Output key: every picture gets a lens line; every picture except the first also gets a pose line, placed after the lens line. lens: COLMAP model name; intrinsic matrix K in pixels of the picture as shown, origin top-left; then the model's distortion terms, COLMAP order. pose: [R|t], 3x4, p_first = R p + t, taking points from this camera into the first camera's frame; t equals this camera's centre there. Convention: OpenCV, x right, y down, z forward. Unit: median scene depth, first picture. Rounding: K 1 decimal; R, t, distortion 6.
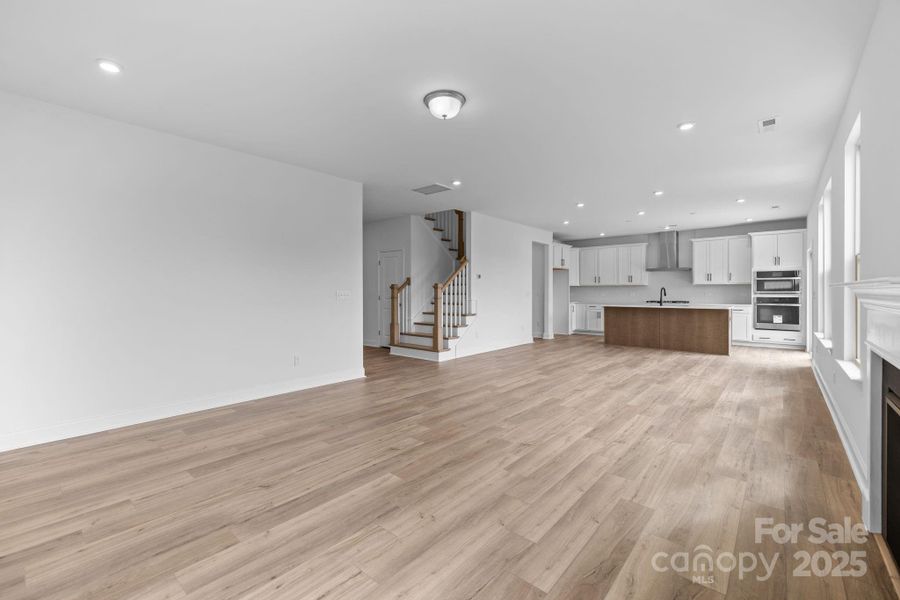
lens RADIAL K [[384.8, 0, 441.3], [0, 384.8, 292.3], [0, 0, 1]] dist [-0.000619, 0.000130]
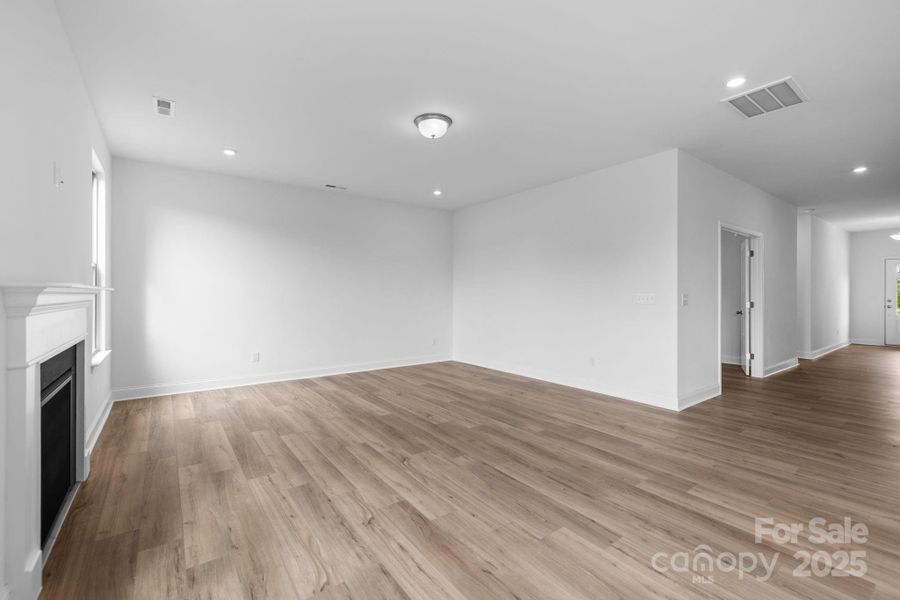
lens RADIAL K [[384.8, 0, 441.3], [0, 384.8, 292.3], [0, 0, 1]] dist [-0.000619, 0.000130]
pose [[-0.220965, -0.005458, -0.975266, 1.073215], [-0.003166, 0.999983, -0.004879, -0.002526], [0.975277, 0.002009, -0.220979, 1.253548]]
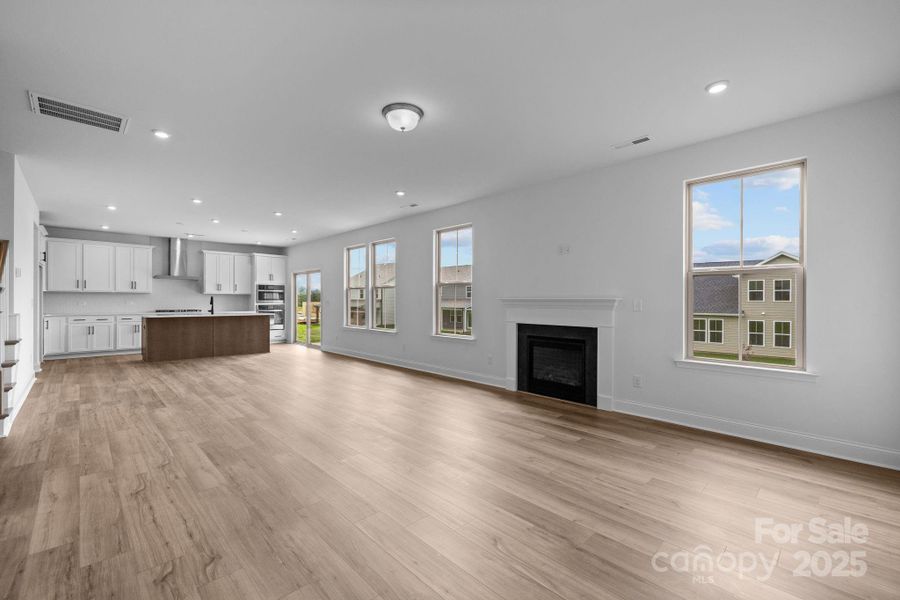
lens RADIAL K [[378.5, 0, 441.8], [0, 378.5, 300.6], [0, 0, 1]] dist [-0.000558, -0.000088]
pose [[0.080770, 0.002524, 0.996730, -0.970095], [-0.002856, 0.999993, -0.002301, -0.001418], [-0.996729, -0.002661, 0.080776, 0.804035]]
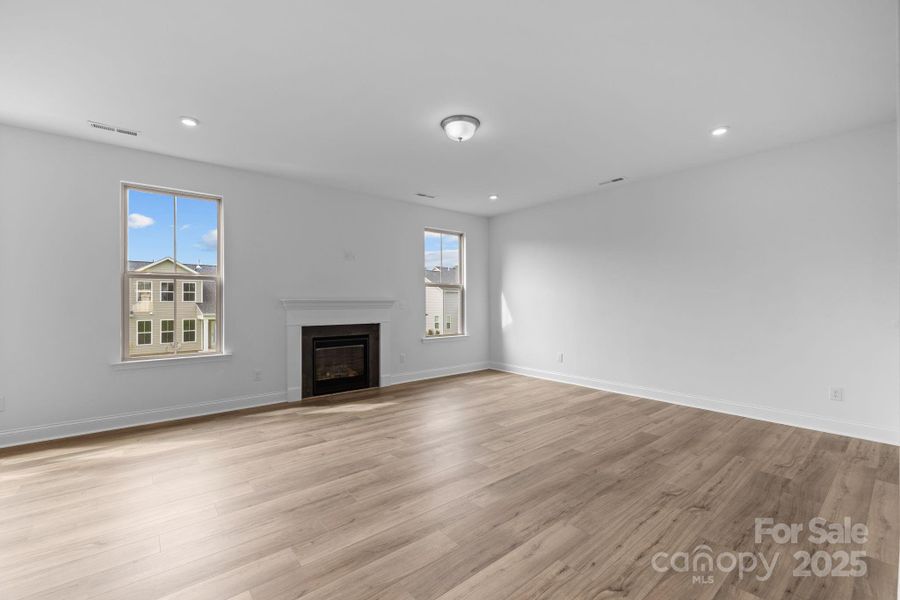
lens RADIAL K [[378.5, 0, 441.8], [0, 378.5, 300.6], [0, 0, 1]] dist [-0.000558, -0.000088]
pose [[-0.986418, 0.003372, 0.164221, -0.109661], [0.002935, 0.999991, -0.002906, -0.004360], [-0.164230, -0.002385, -0.986419, 2.017021]]
